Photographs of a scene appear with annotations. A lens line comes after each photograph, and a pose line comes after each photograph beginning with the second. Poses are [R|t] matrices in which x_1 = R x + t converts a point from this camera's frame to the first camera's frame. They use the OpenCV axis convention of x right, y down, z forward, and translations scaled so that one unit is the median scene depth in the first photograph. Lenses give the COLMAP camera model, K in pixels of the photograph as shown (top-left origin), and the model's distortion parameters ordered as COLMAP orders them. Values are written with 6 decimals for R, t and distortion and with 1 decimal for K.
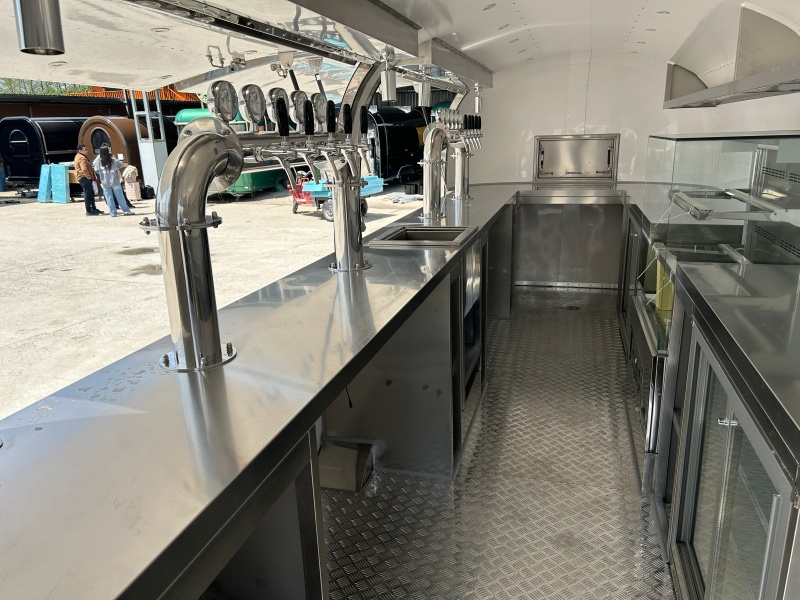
lens RADIAL K [[597.9, 0, 395.4], [0, 597.9, 303.1], [0, 0, 1]] dist [0.028718, -0.002163]
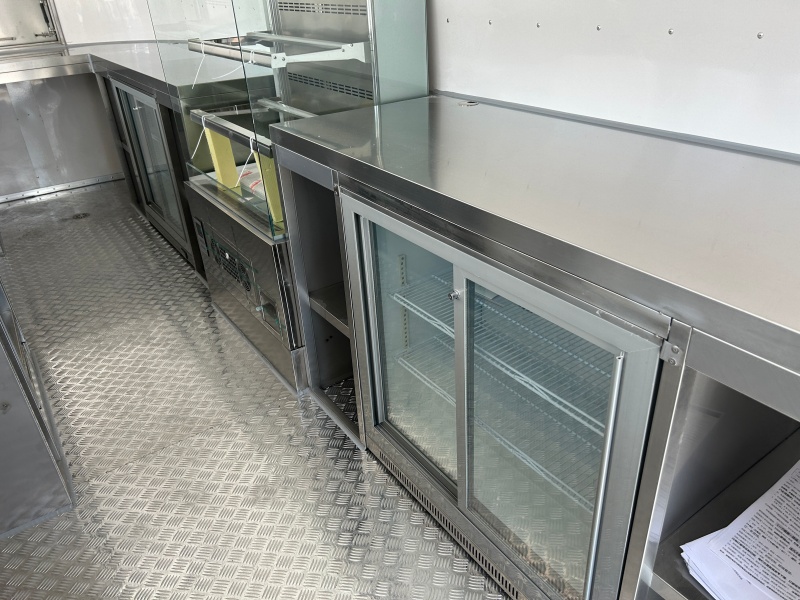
lens RADIAL K [[613.4, 0, 400.0], [0, 613.4, 300.0], [0, 0, 1]] dist [0.015684, -0.006262]
pose [[0.632181, -0.371372, 0.680022, -0.033800], [0.240395, 0.928350, 0.283506, -0.018903], [-0.736585, -0.015754, 0.676162, 0.139204]]
